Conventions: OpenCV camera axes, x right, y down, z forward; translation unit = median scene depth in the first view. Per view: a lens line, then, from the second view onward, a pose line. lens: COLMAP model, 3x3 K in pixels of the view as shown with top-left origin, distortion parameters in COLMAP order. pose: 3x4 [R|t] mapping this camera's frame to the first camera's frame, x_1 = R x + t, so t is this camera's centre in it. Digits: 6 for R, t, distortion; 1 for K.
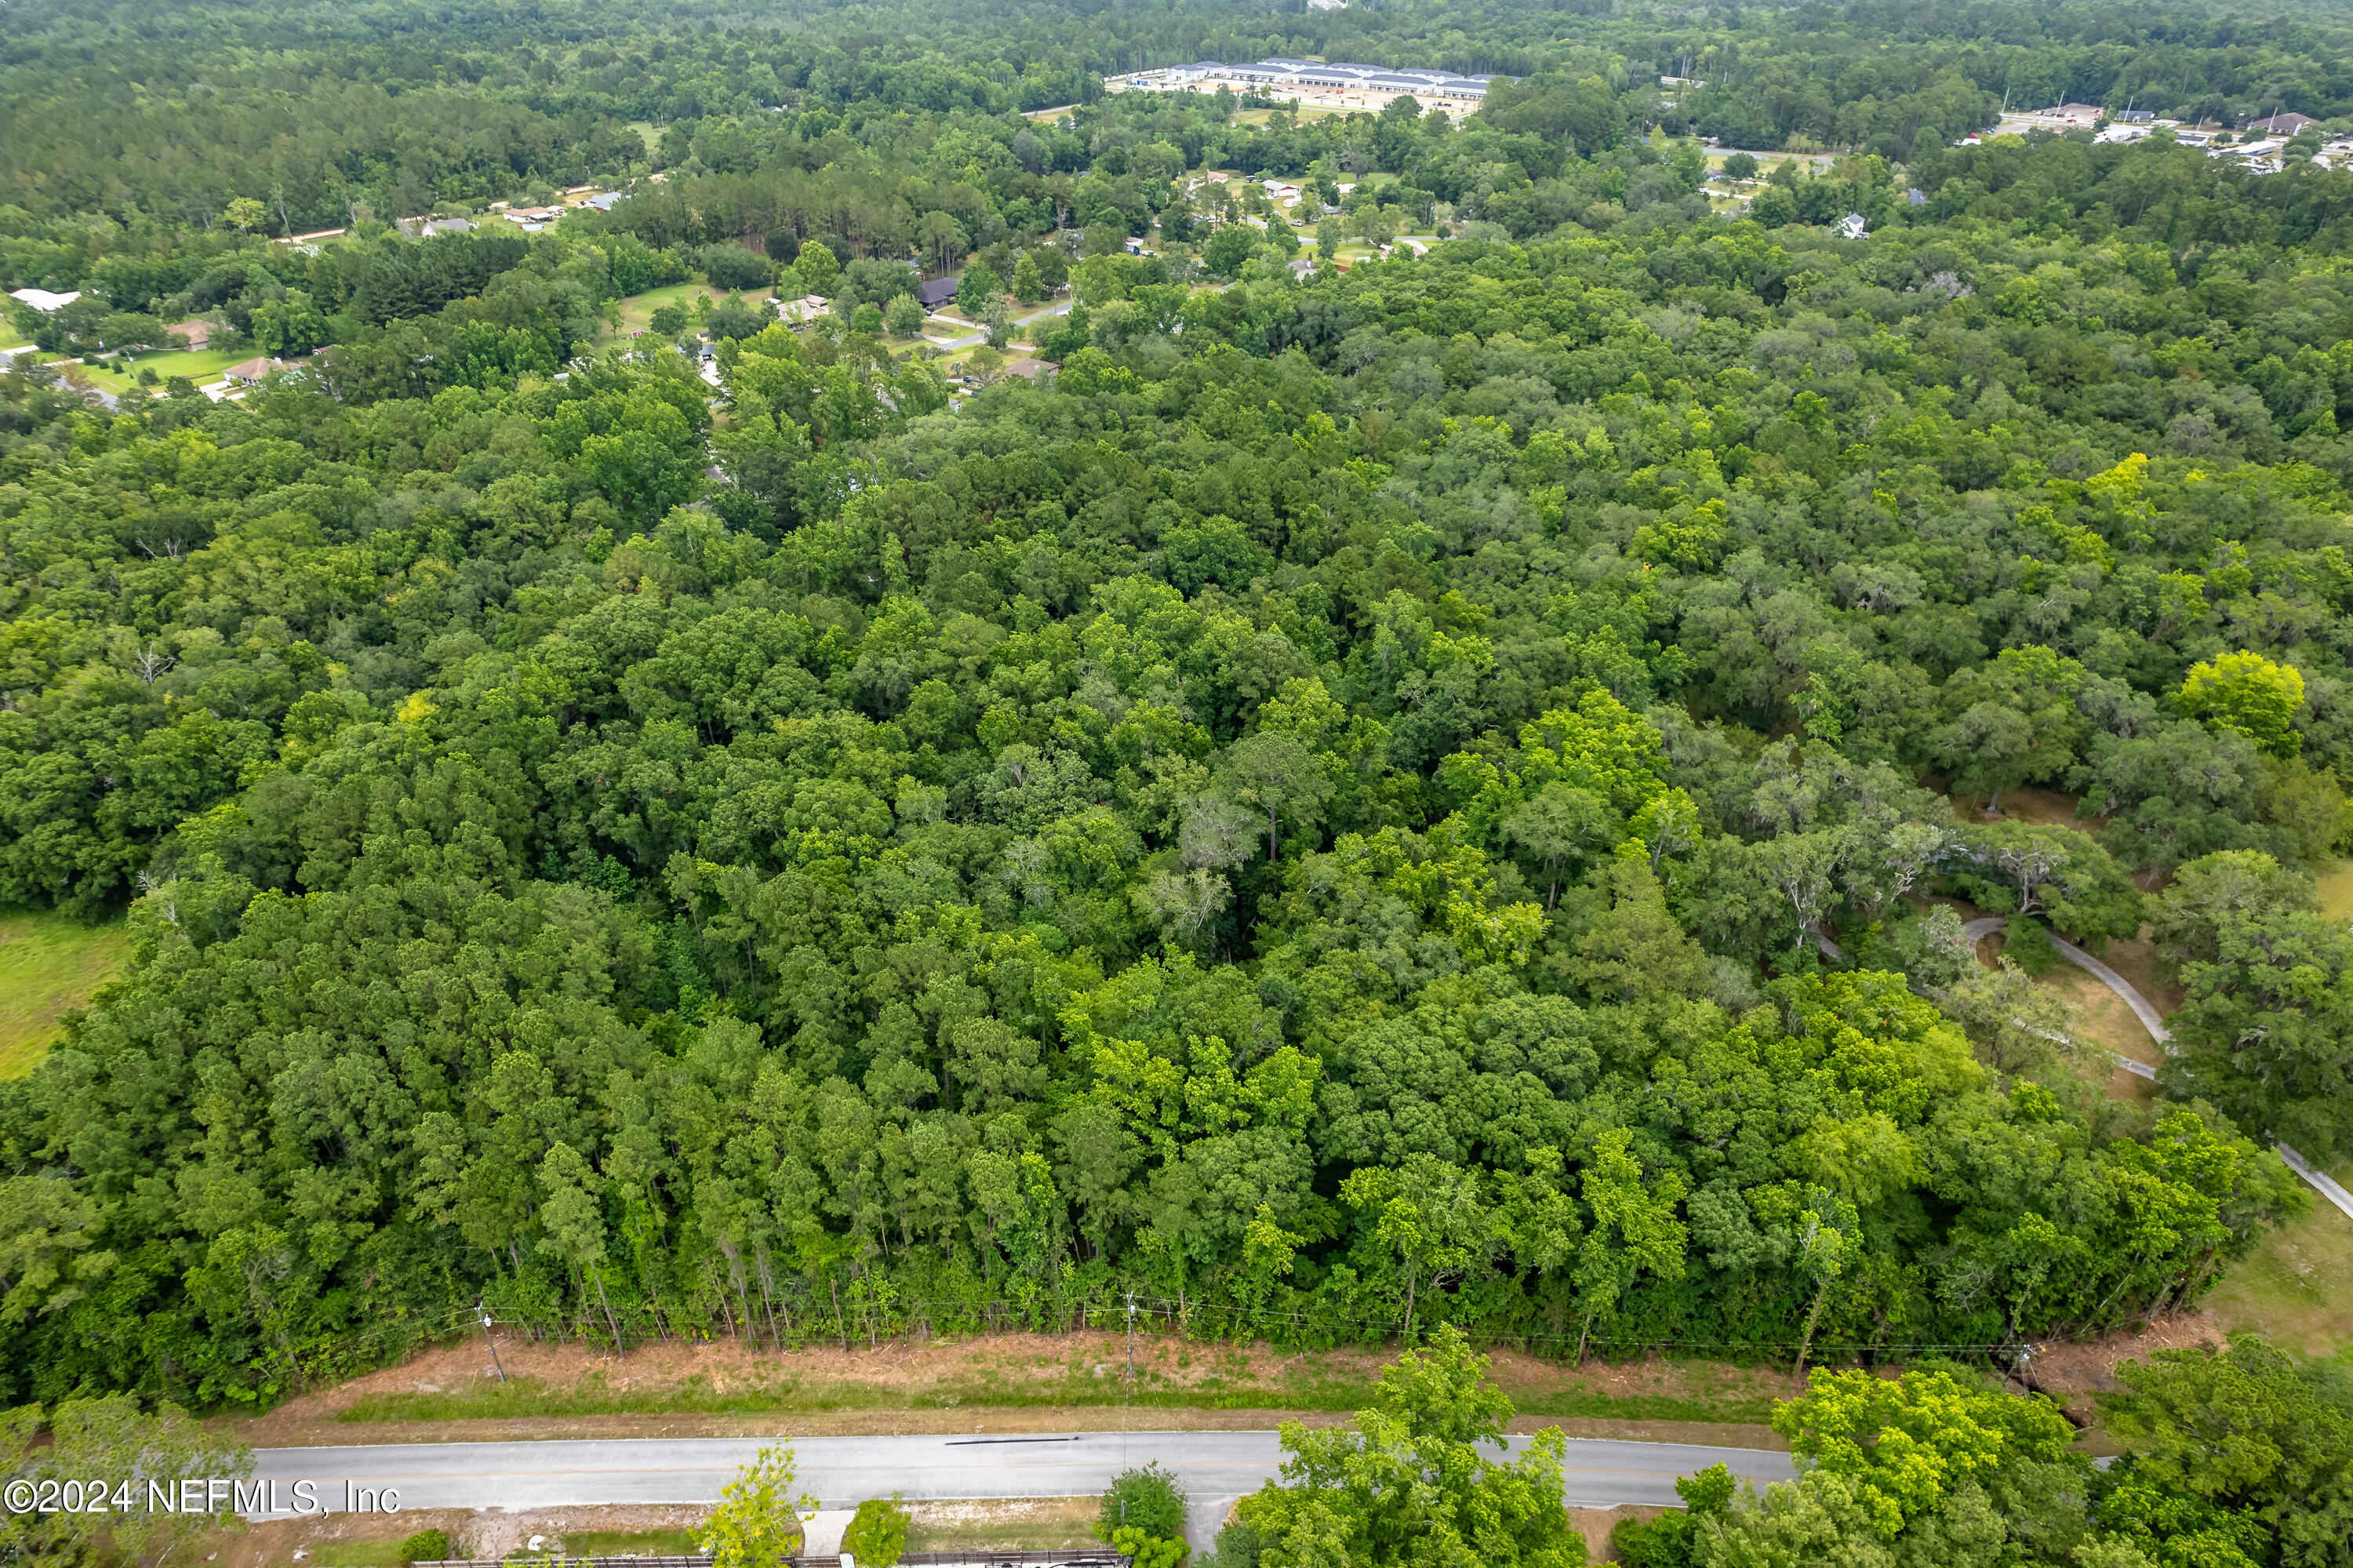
lens RADIAL K [[1566.4, 0, 1176.5], [0, 1566.4, 784.0], [0, 0, 1]] dist [-0.002450, 0.072054]
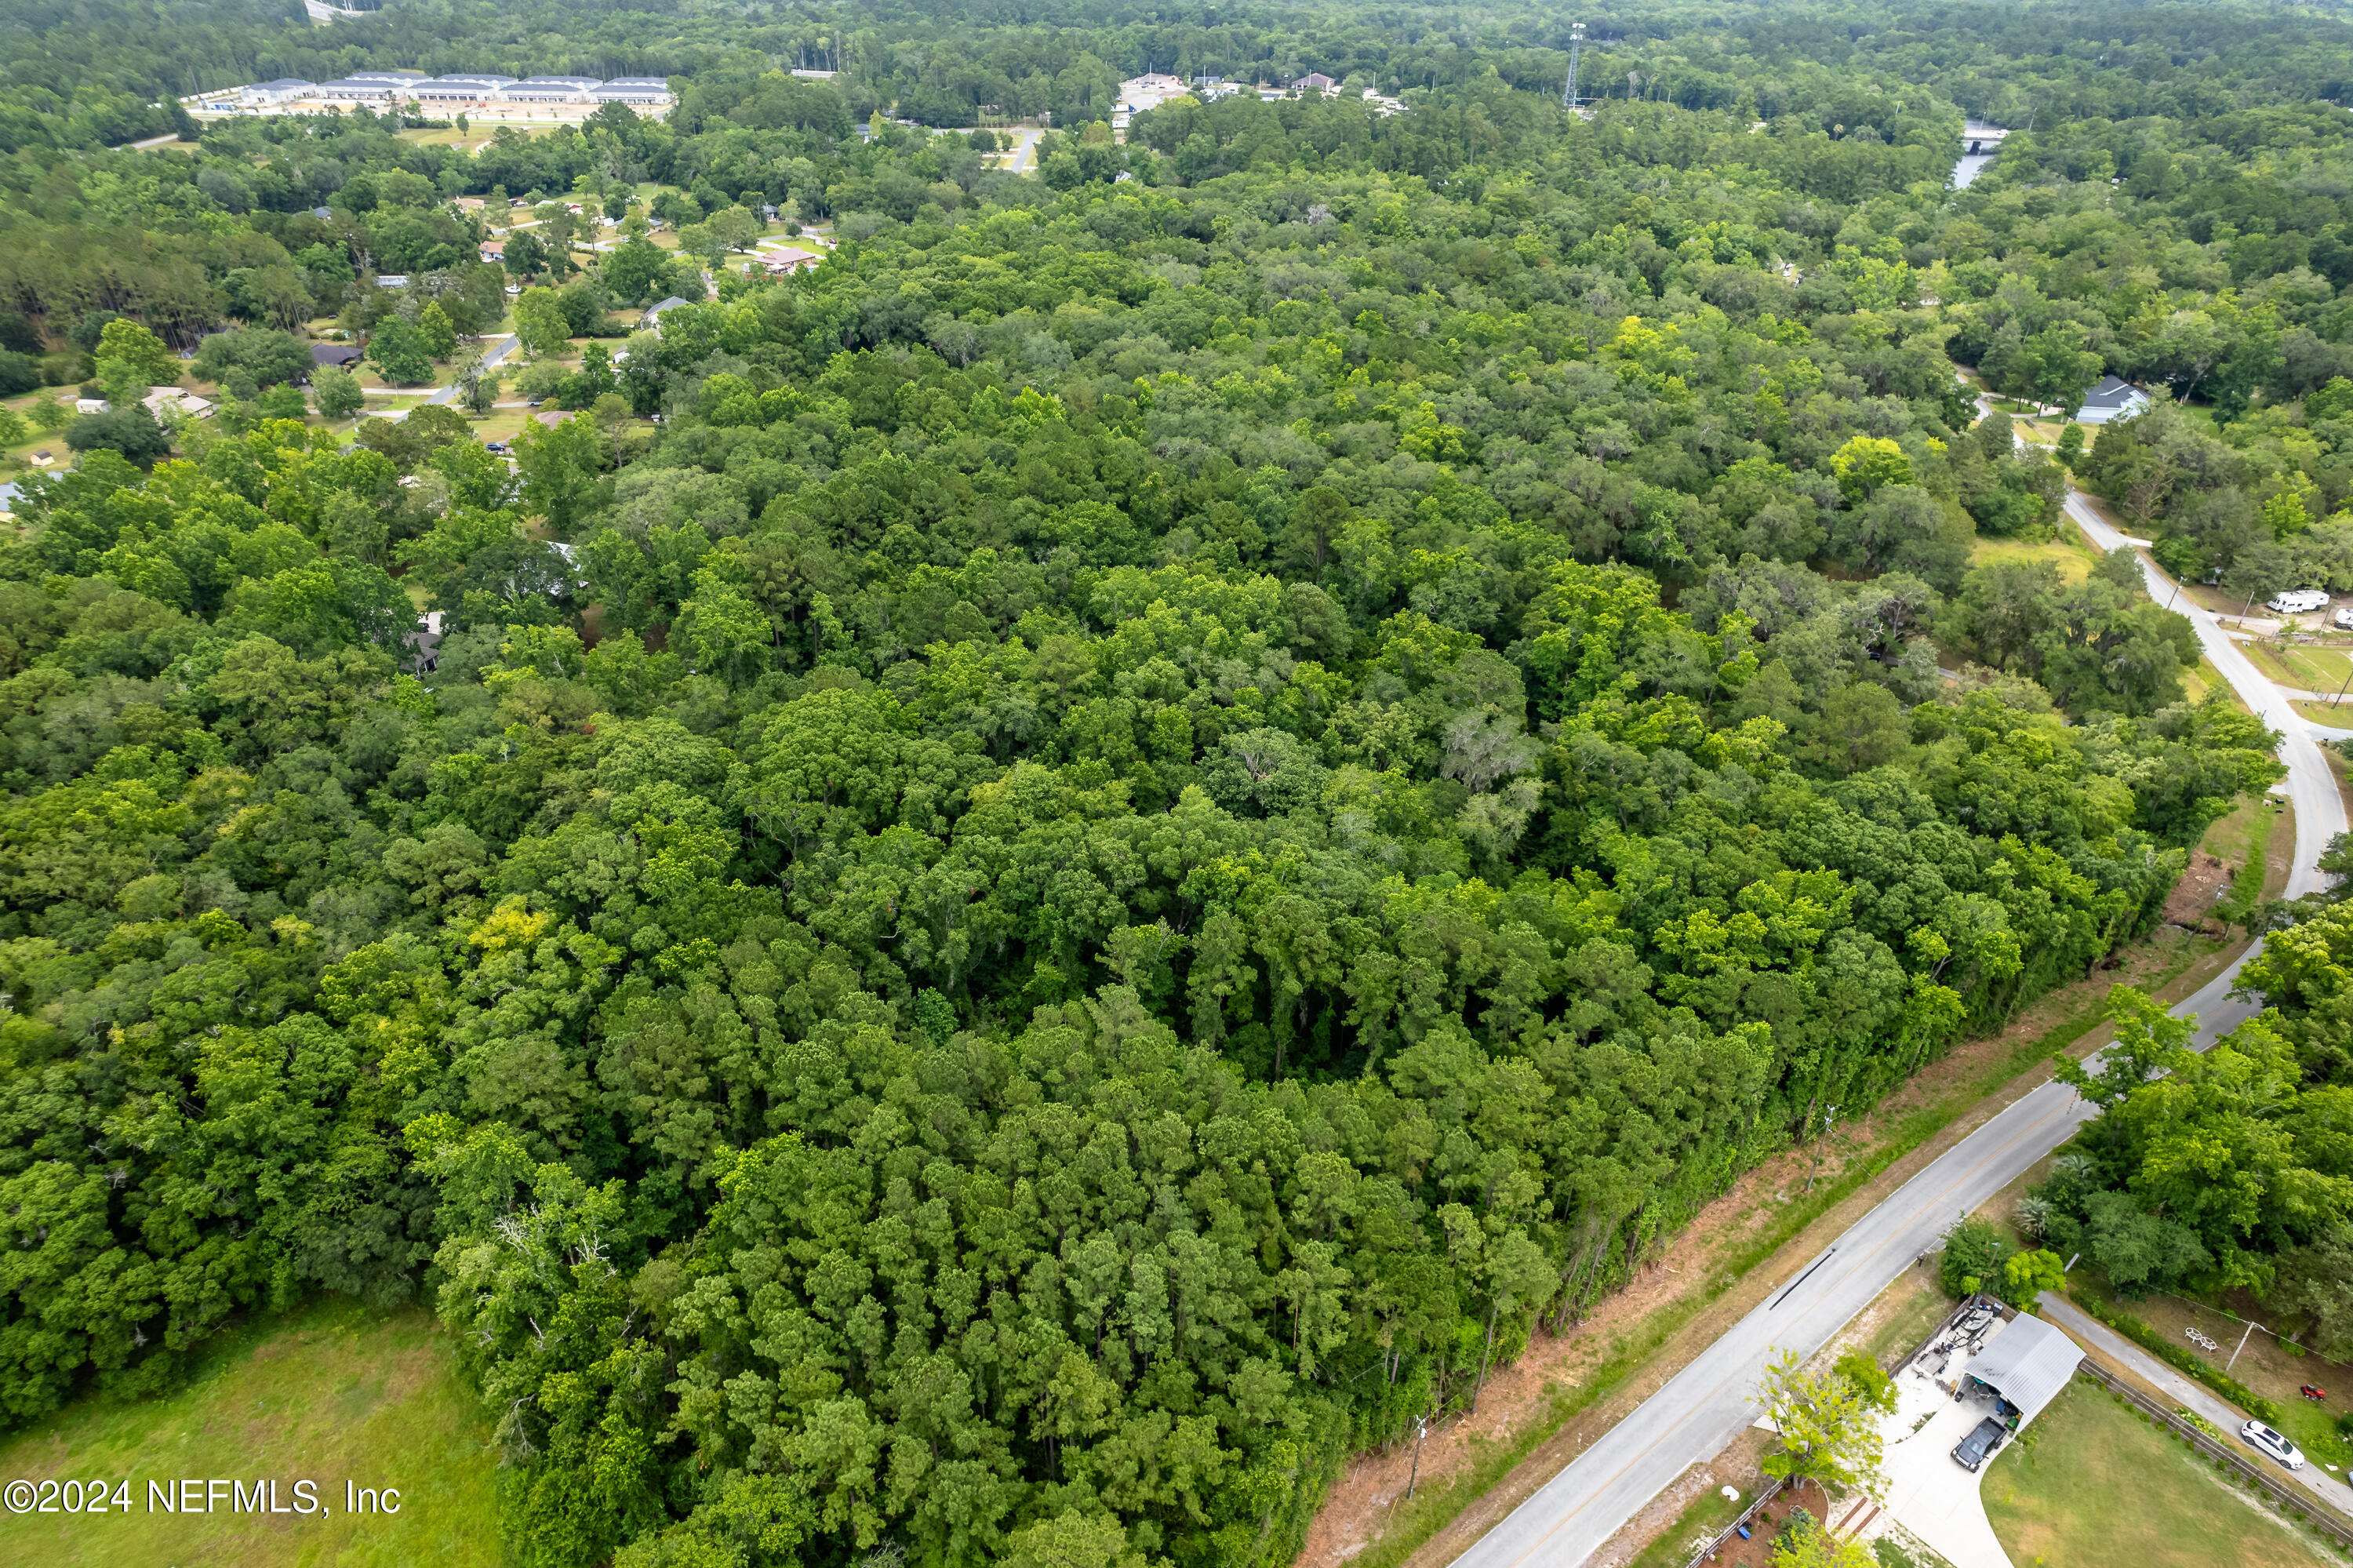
lens RADIAL K [[1566.4, 0, 1176.5], [0, 1566.4, 784.0], [0, 0, 1]] dist [-0.002450, 0.072054]
pose [[0.784680, -0.306004, 0.539109, -0.262799], [0.309056, 0.946993, 0.087687, -0.037227], [-0.537365, 0.097809, 0.837659, 0.083373]]
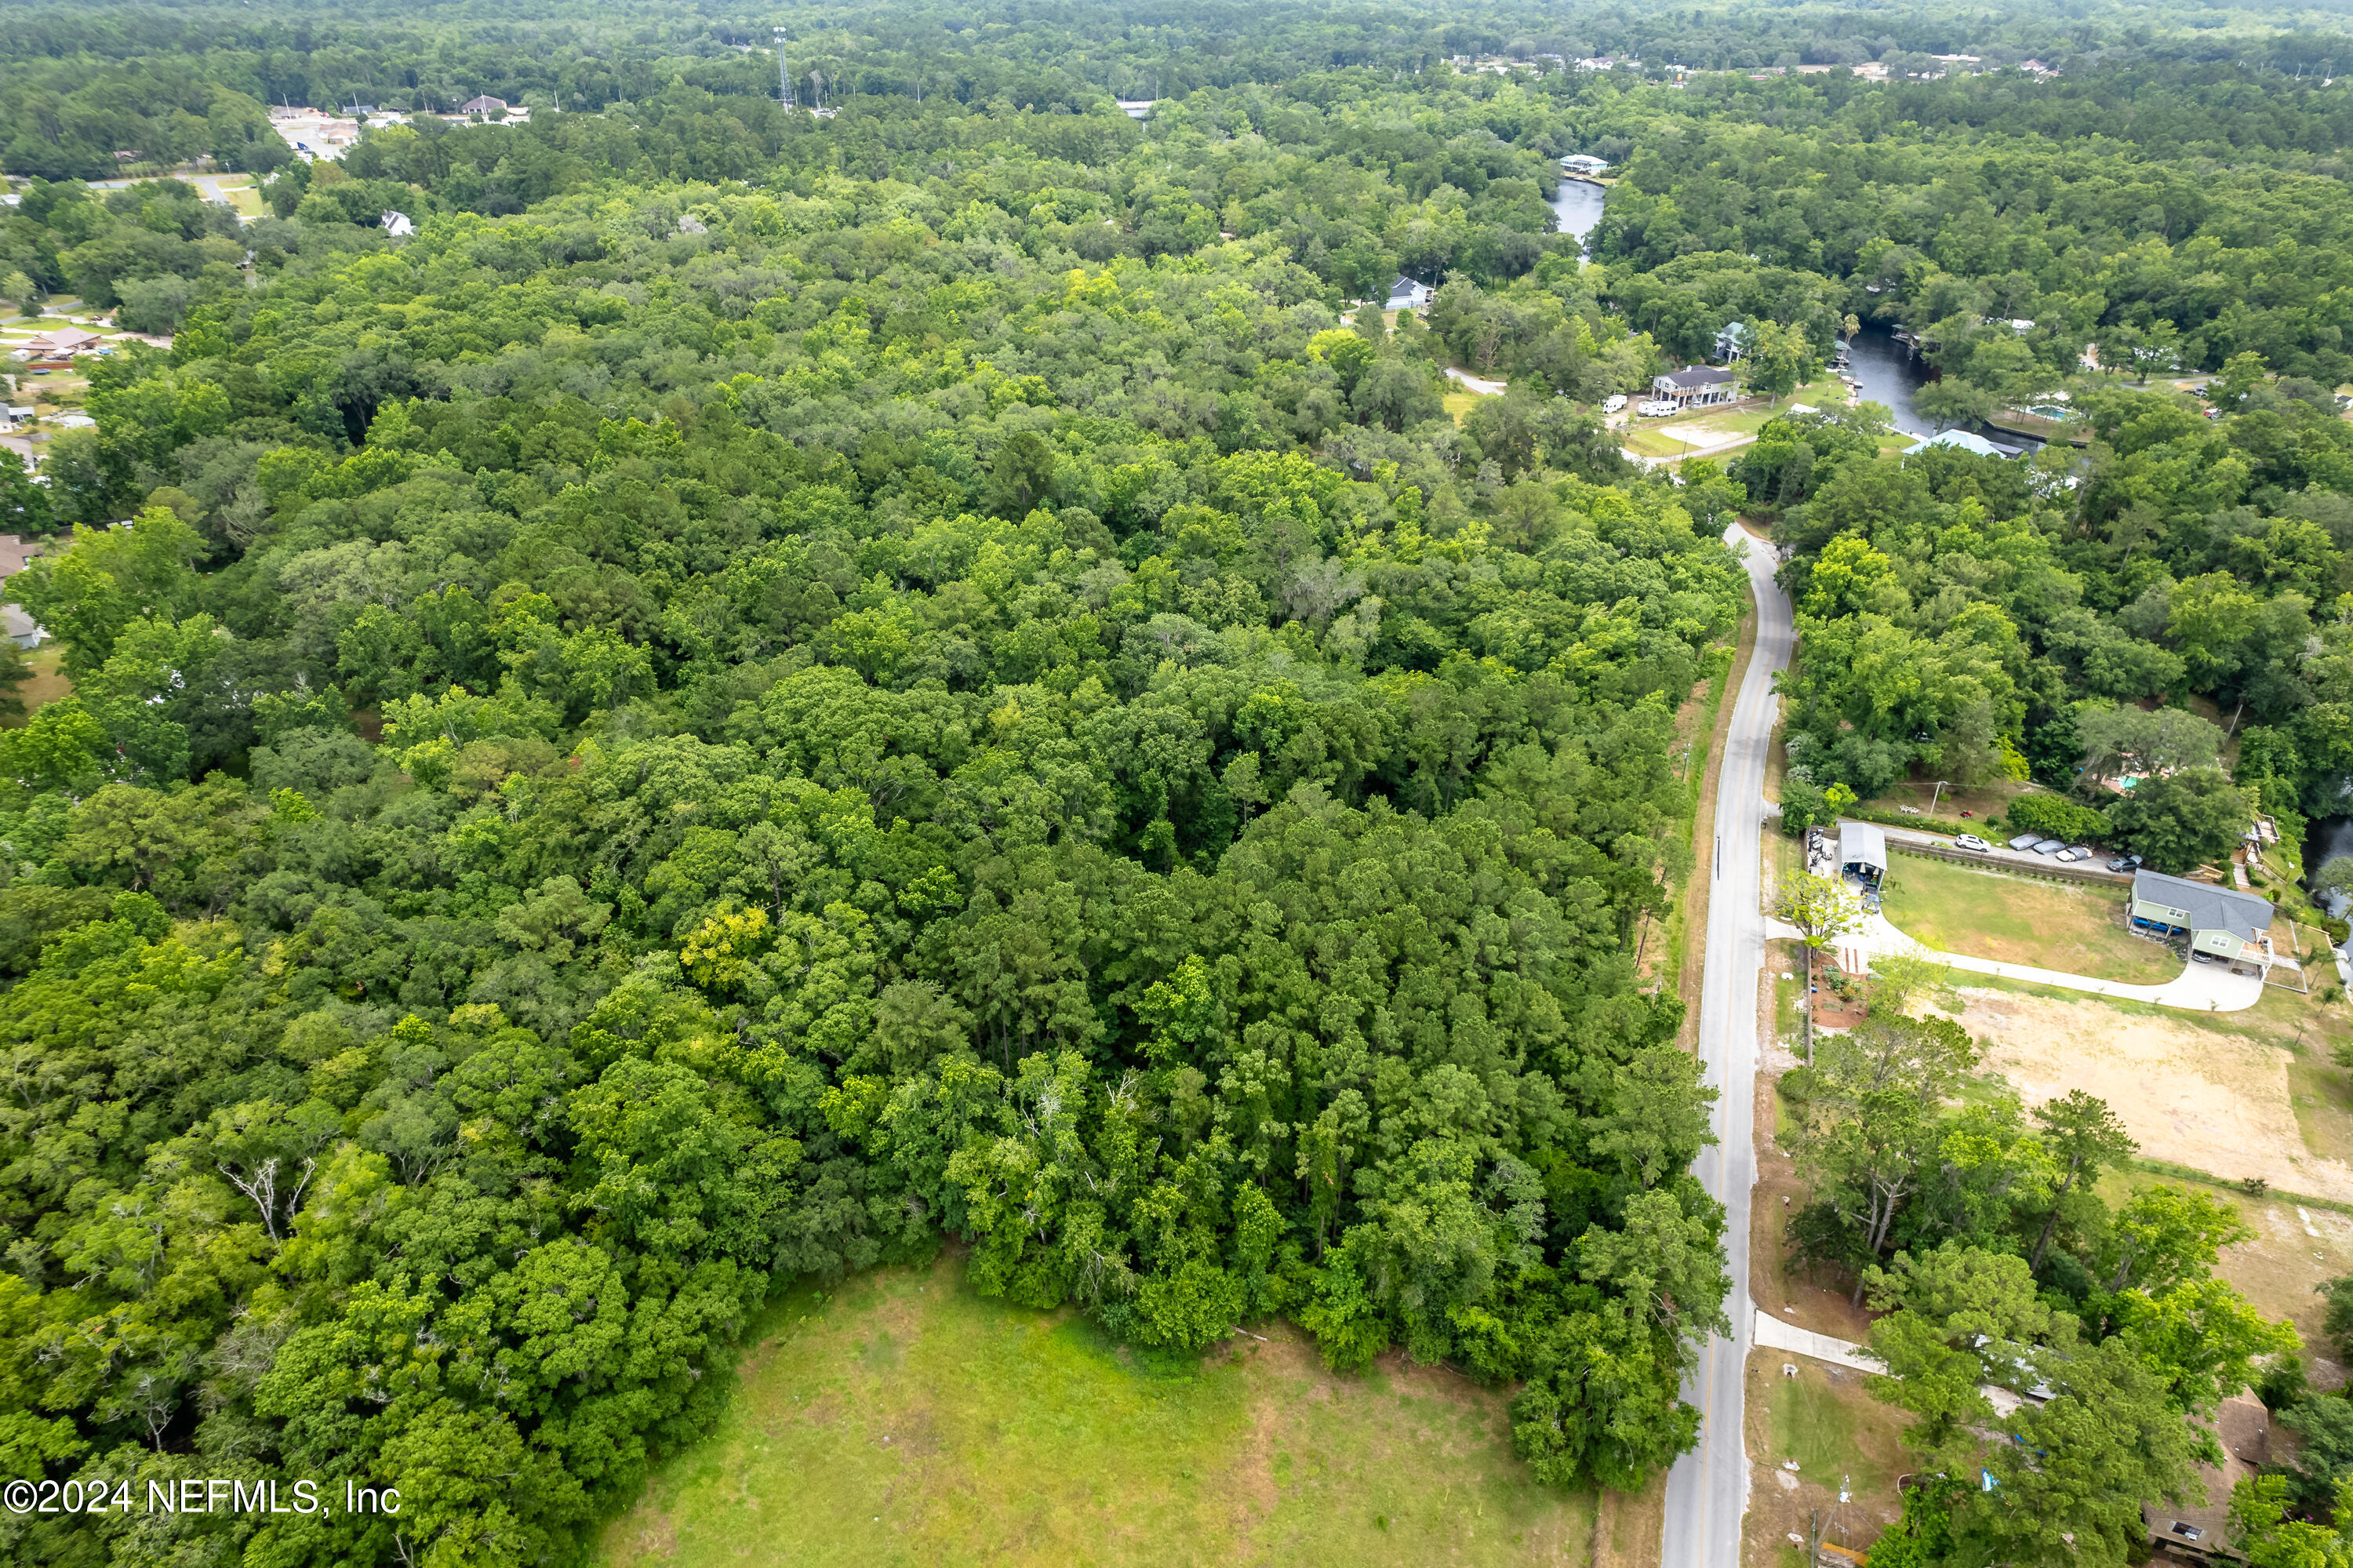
lens RADIAL K [[1594.4, 0, 1176.5], [0, 1594.4, 784.0], [0, 0, 1]] dist [-0.004785, -0.001879]
pose [[0.327900, -0.468689, 0.820252, -0.430607], [0.486022, 0.828230, 0.278958, -0.094462], [-0.810101, 0.307191, 0.499369, 0.174799]]
